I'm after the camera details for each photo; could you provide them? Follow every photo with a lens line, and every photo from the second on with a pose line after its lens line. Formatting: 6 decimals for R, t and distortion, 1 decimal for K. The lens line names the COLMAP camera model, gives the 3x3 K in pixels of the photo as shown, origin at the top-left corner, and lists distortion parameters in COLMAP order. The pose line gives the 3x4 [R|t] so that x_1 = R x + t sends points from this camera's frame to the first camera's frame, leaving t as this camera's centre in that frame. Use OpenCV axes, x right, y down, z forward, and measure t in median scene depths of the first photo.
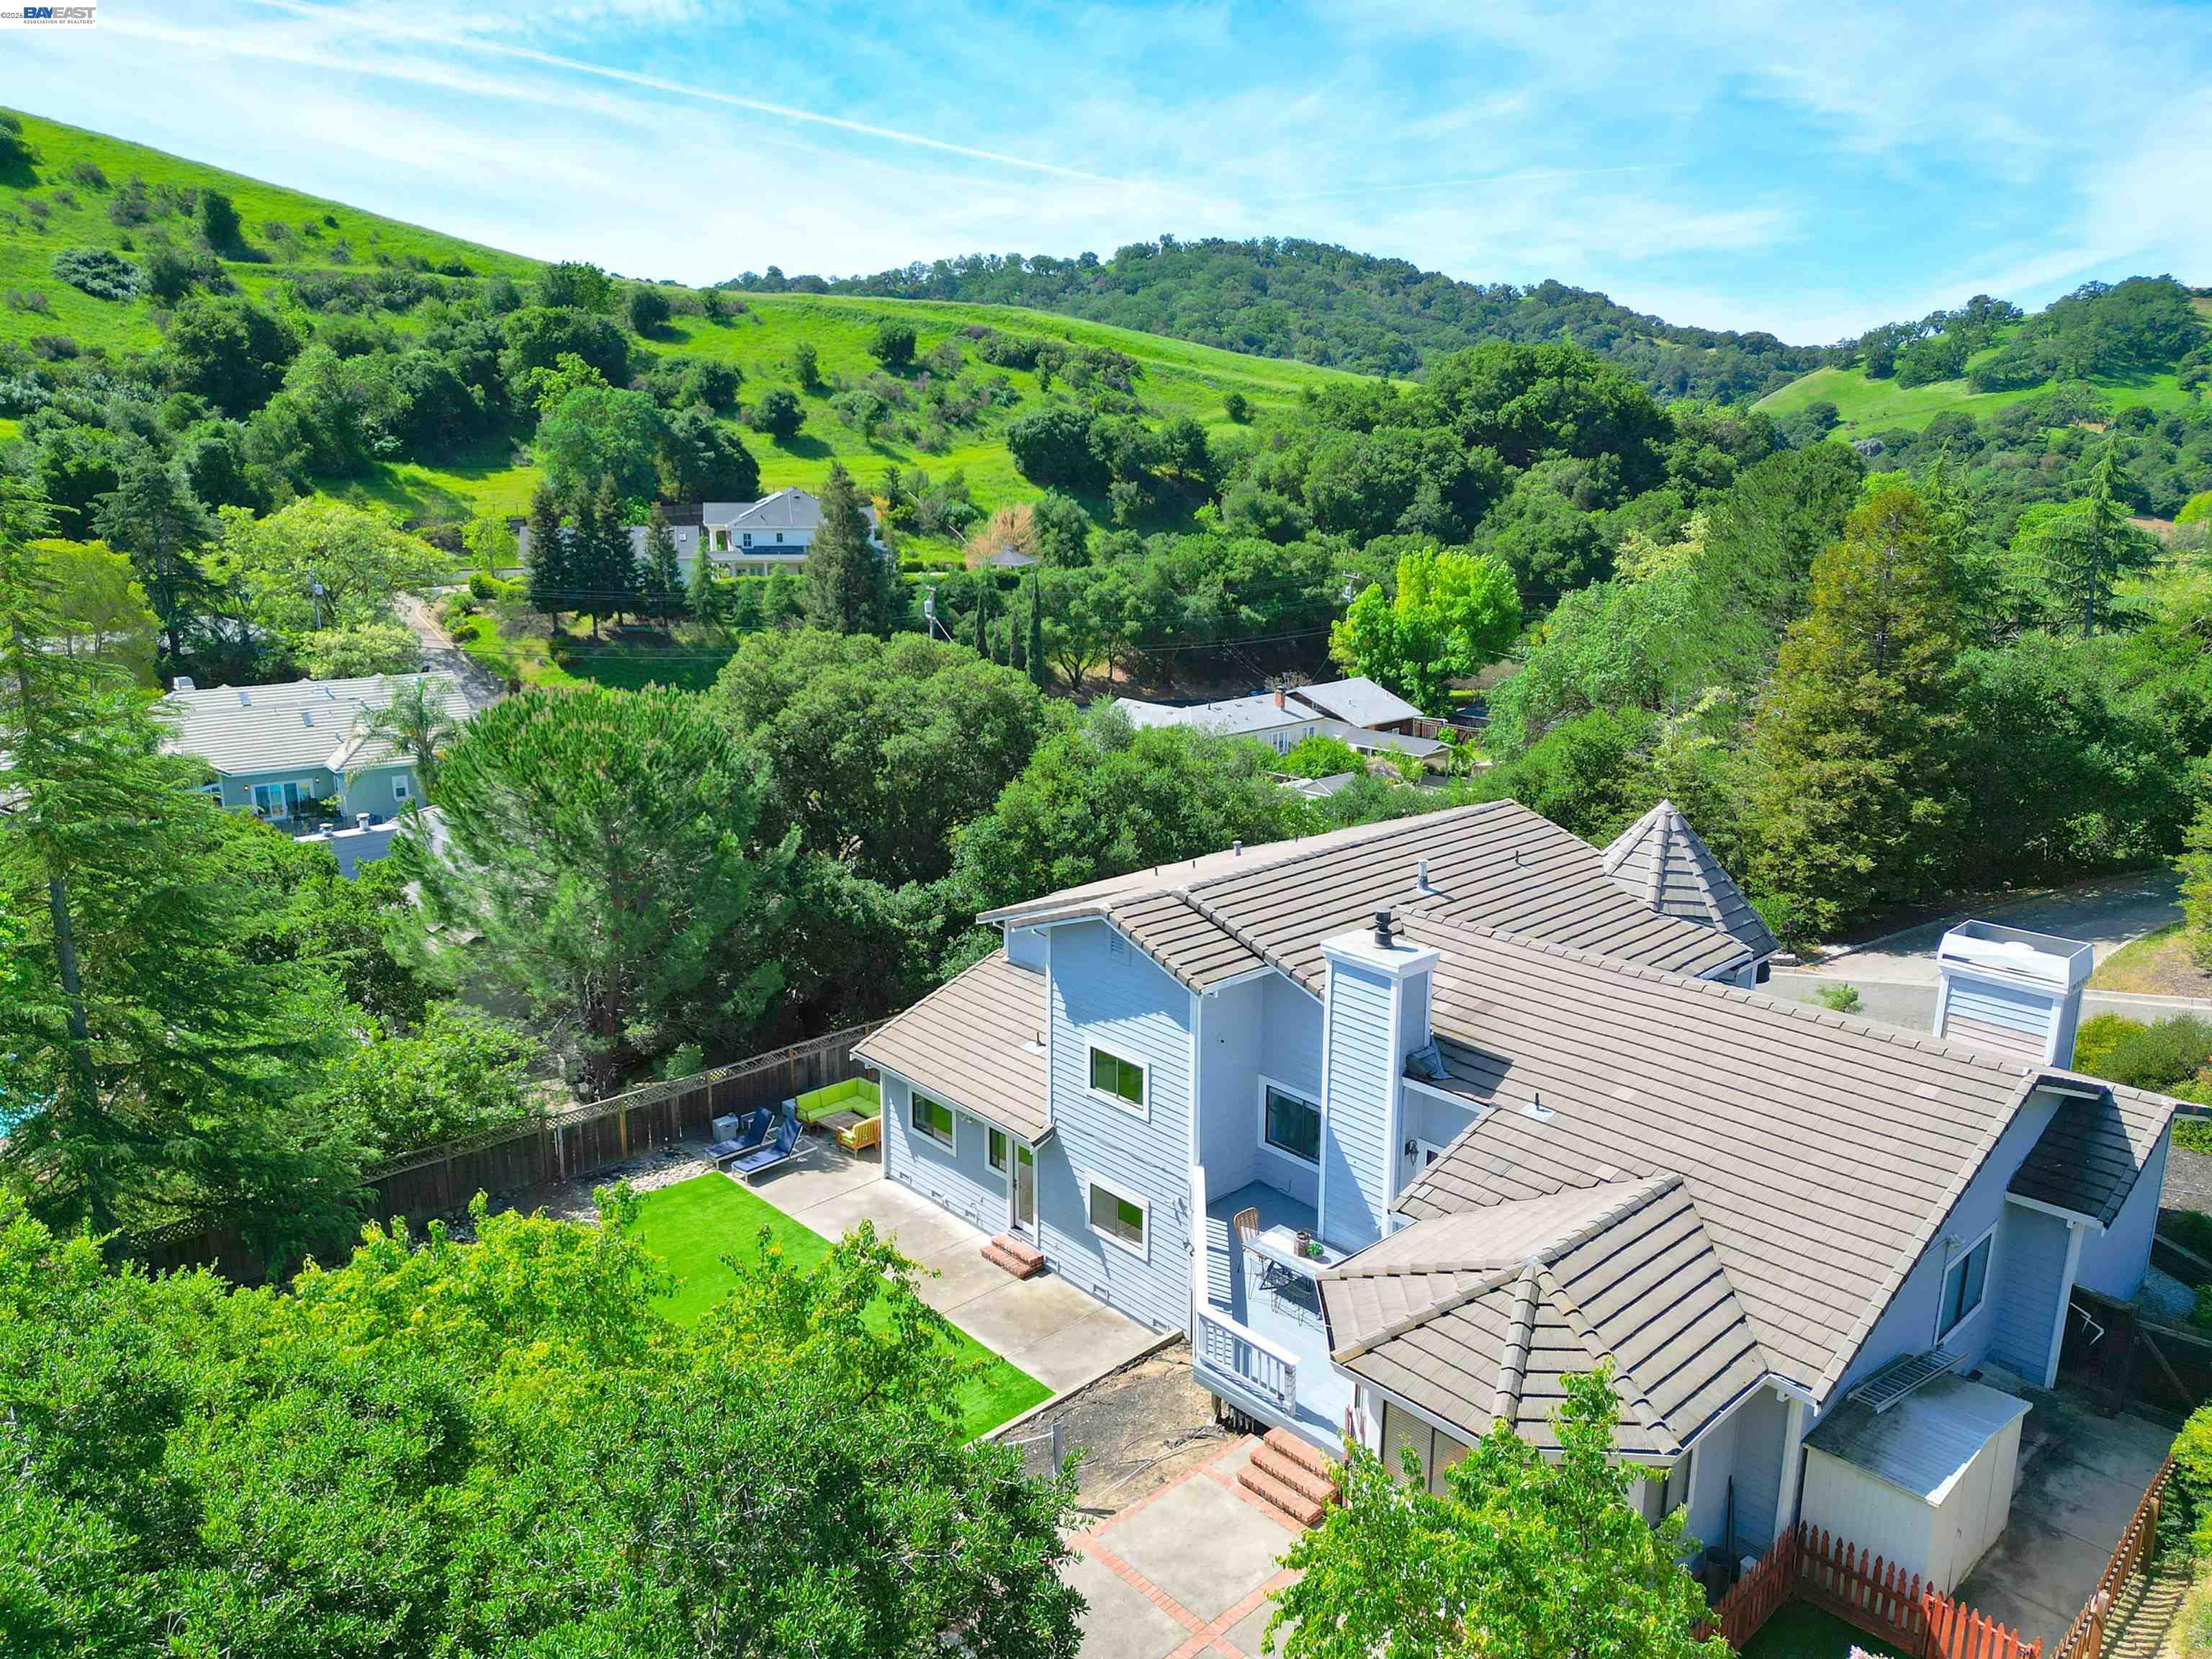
lens RADIAL K [[1542.6, 0, 1095.5], [0, 1542.6, 833.0], [0, 0, 1]] dist [0.071867, -0.072045]
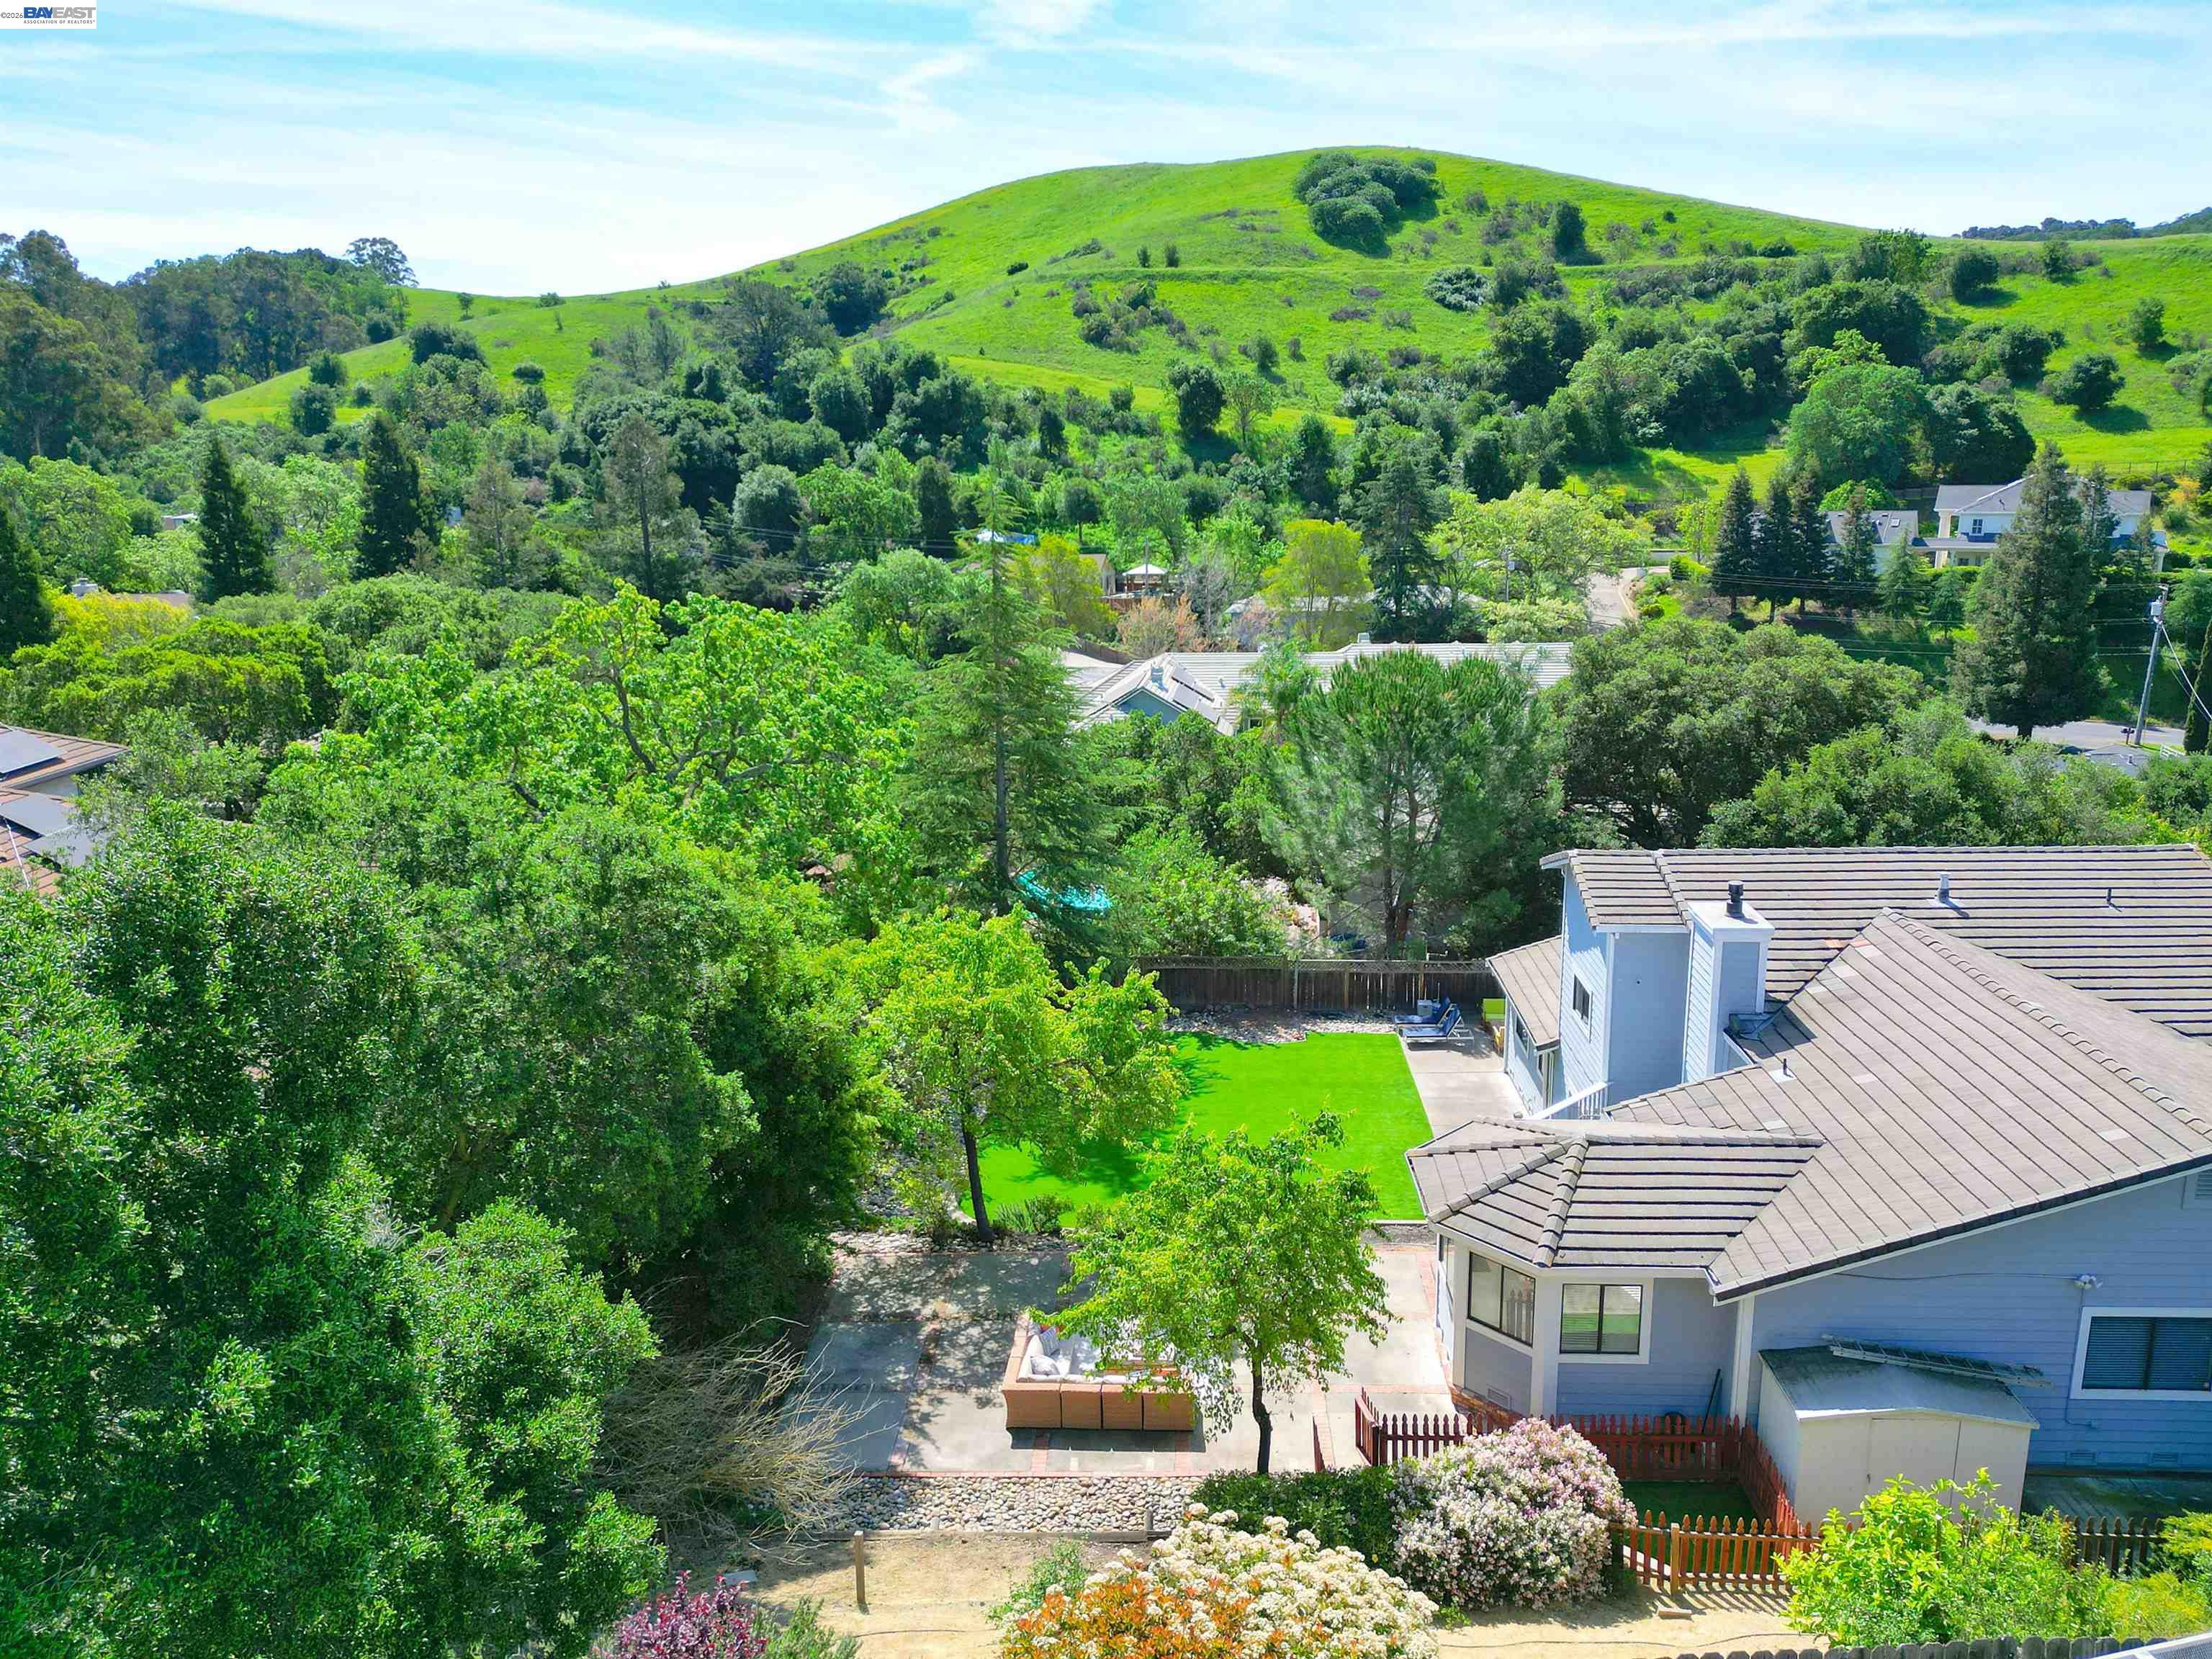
lens RADIAL K [[1605.8, 0, 1106.0], [0, 1605.8, 829.5], [0, 0, 1]] dist [0.066081, -0.074294]
pose [[0.701071, 0.154507, -0.696152, 0.100811], [-0.151890, 0.986197, 0.065918, 0.000612], [0.696728, 0.059525, 0.714862, -0.023257]]
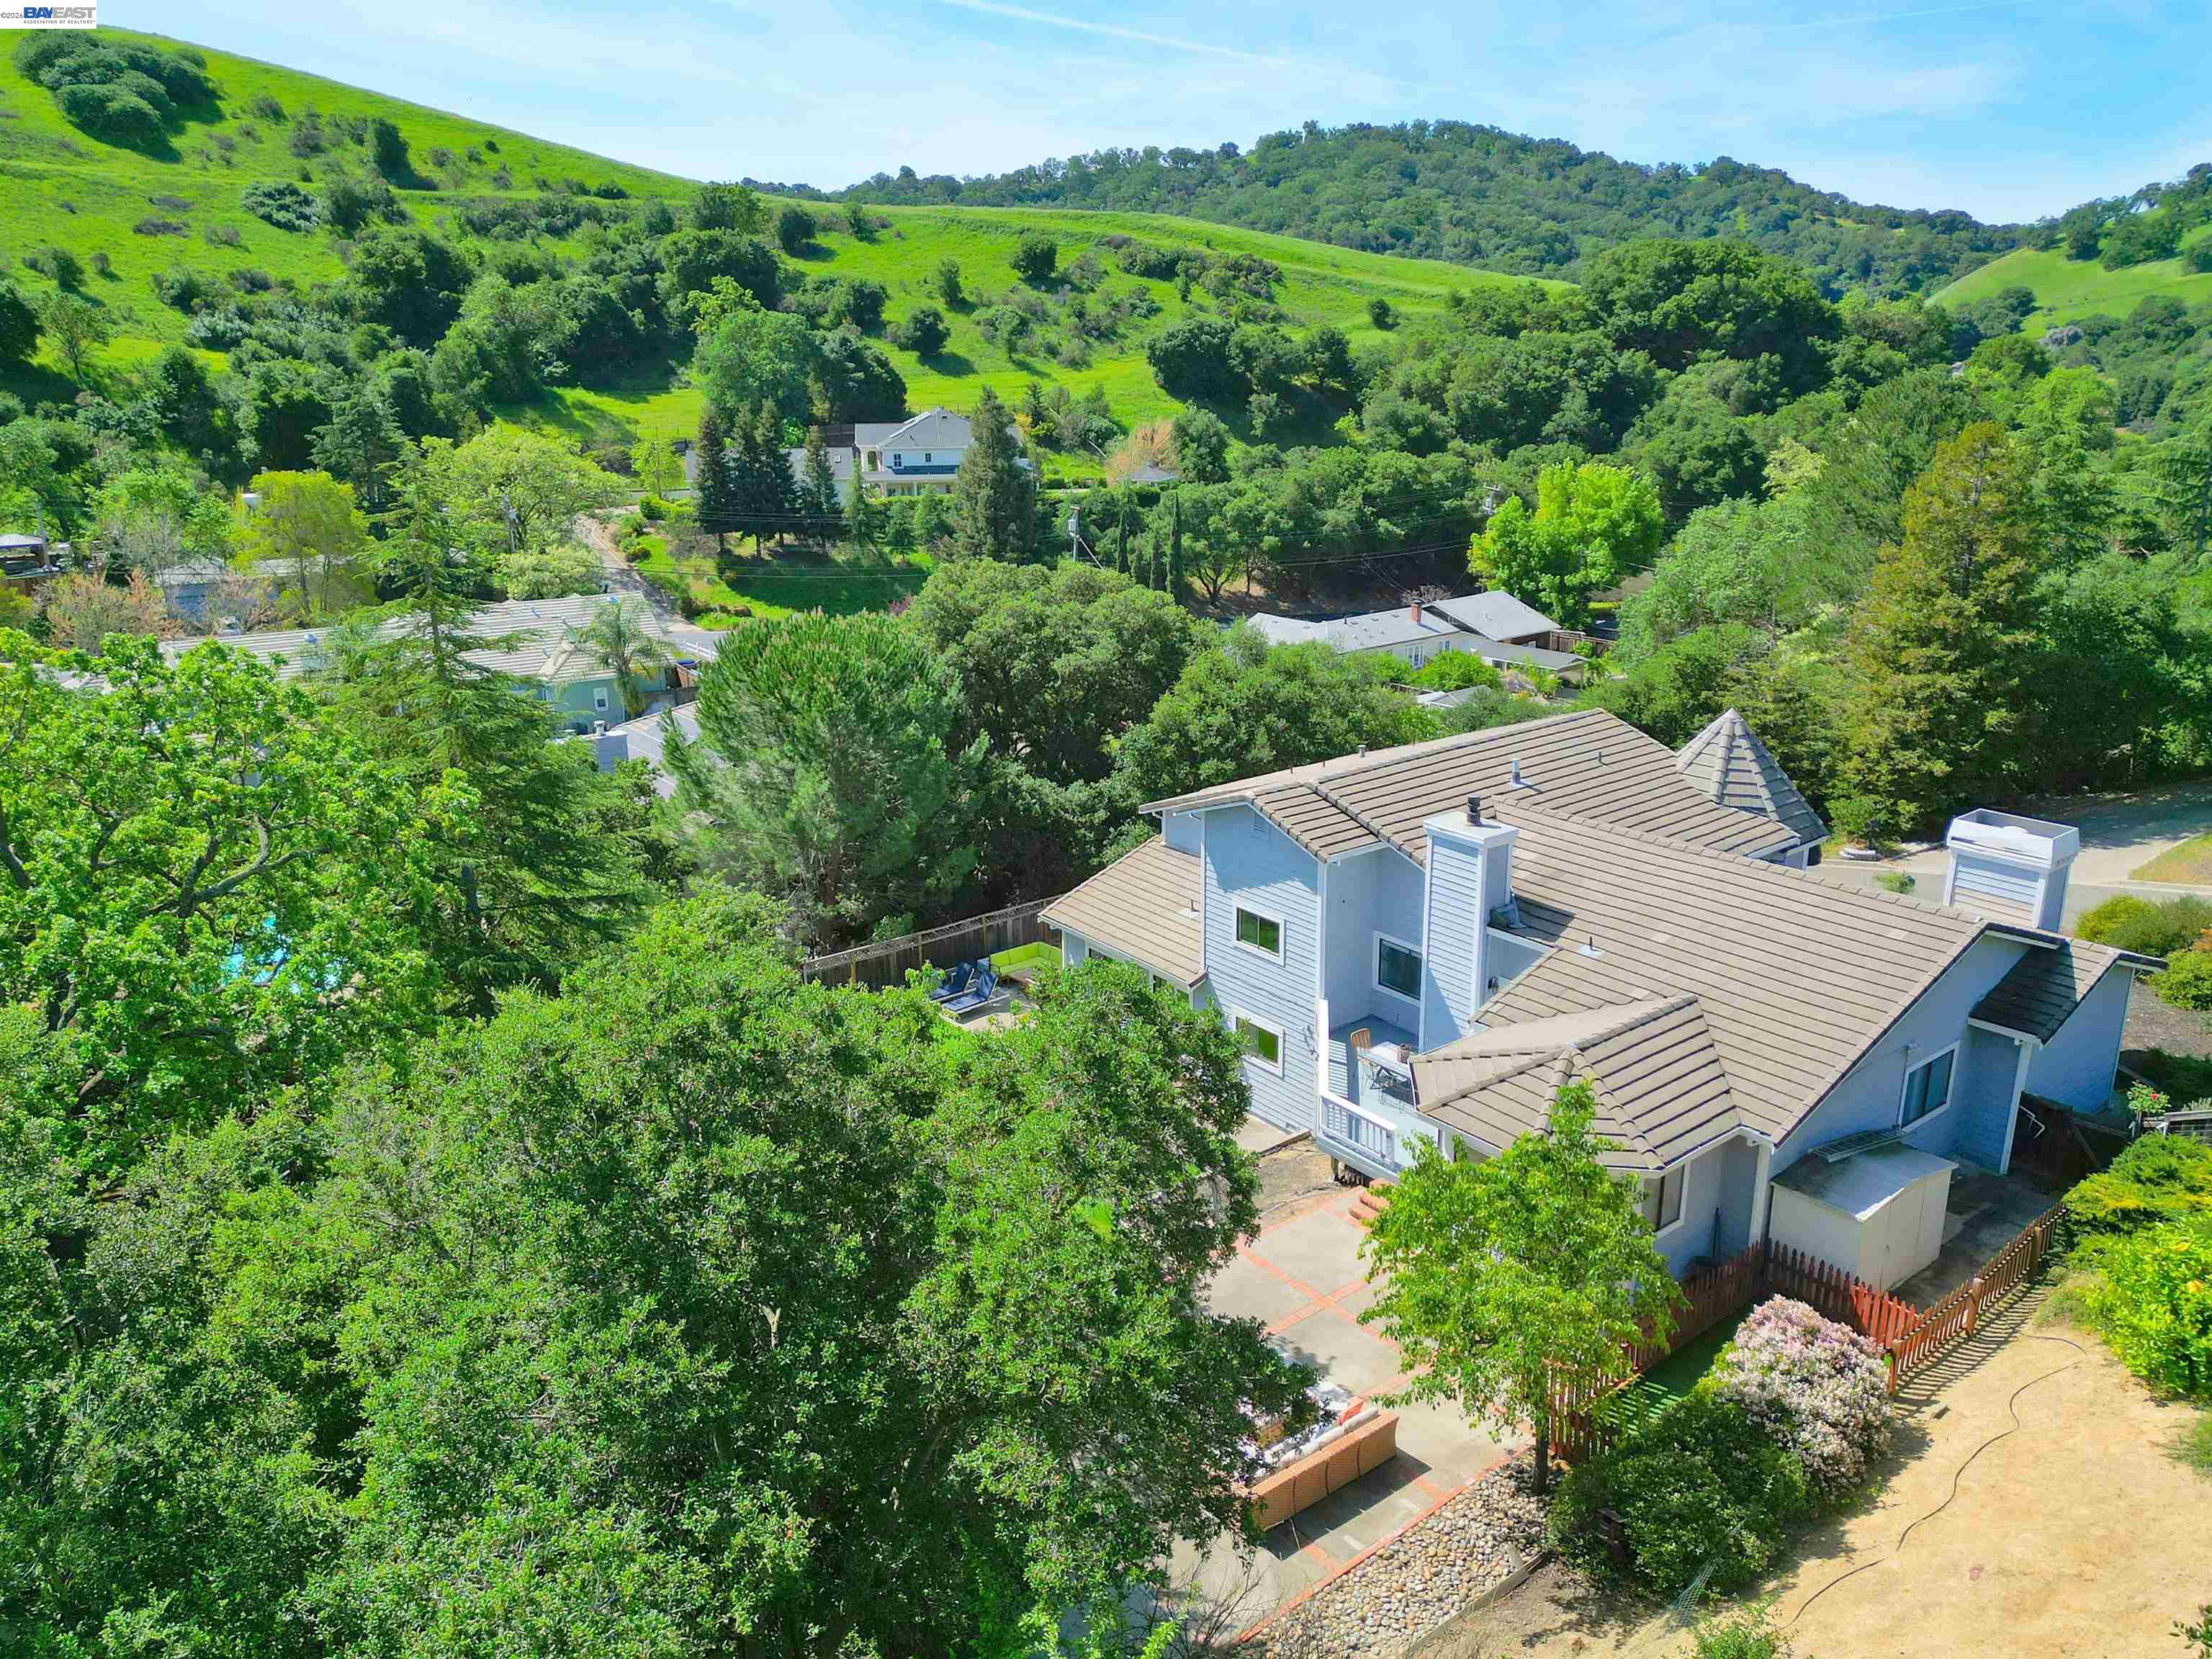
lens RADIAL K [[1569.5, 0, 1098.6], [0, 1569.5, 828.0], [0, 0, 1]] dist [0.078462, -0.075637]
pose [[0.996566, 0.008005, -0.082414, -0.001872], [-0.003791, 0.998683, 0.051163, 0.001767], [0.082715, -0.050675, 0.995284, -0.045687]]
